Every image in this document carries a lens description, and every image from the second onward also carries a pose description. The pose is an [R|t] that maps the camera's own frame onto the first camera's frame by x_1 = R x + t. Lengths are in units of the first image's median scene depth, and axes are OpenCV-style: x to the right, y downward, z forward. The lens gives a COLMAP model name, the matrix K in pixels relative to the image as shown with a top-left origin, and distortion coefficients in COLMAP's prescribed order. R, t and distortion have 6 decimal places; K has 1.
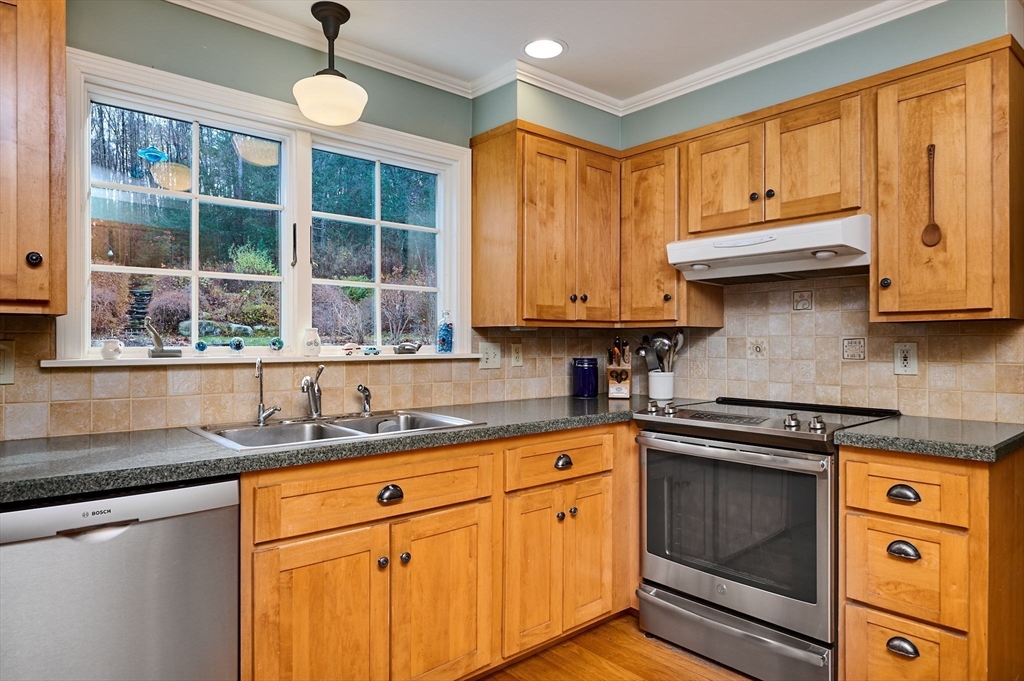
lens RADIAL K [[632.7, 0, 512.0], [0, 632.7, 340.5], [0, 0, 1]] dist [0.000789, 0.001071]
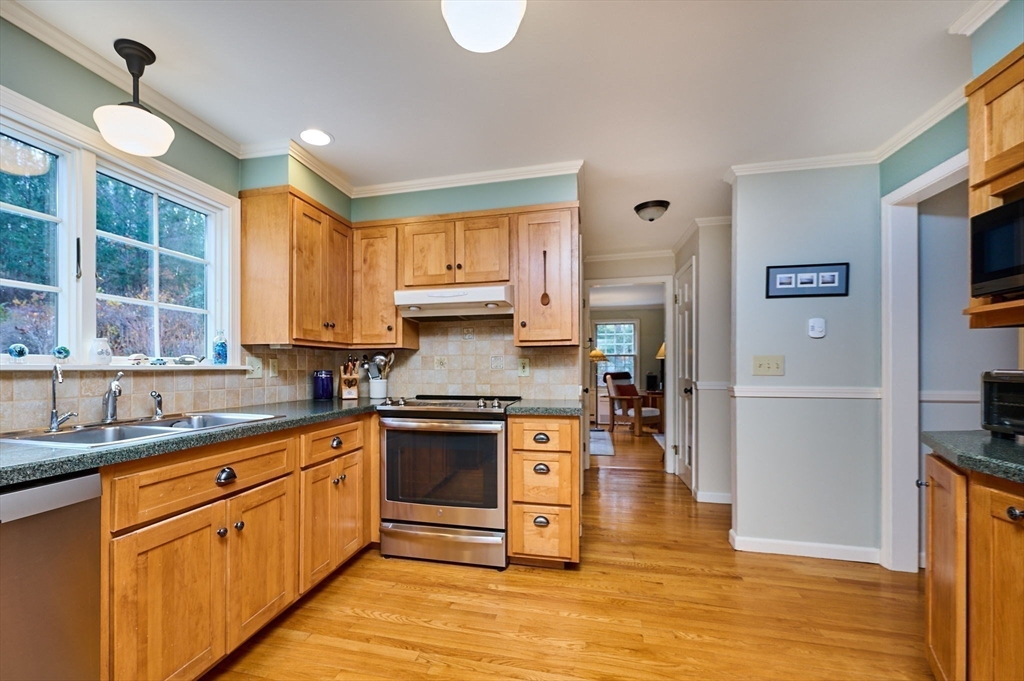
lens RADIAL K [[457.7, 0, 476.5], [0, 457.7, 366.1], [0, 0, 1]] dist [0.000004, -0.000184]
pose [[0.822133, 0.000825, 0.569295, -0.227034], [0.001378, 0.999993, -0.003440, 0.028982], [-0.569294, 0.003612, 0.822126, 0.008415]]
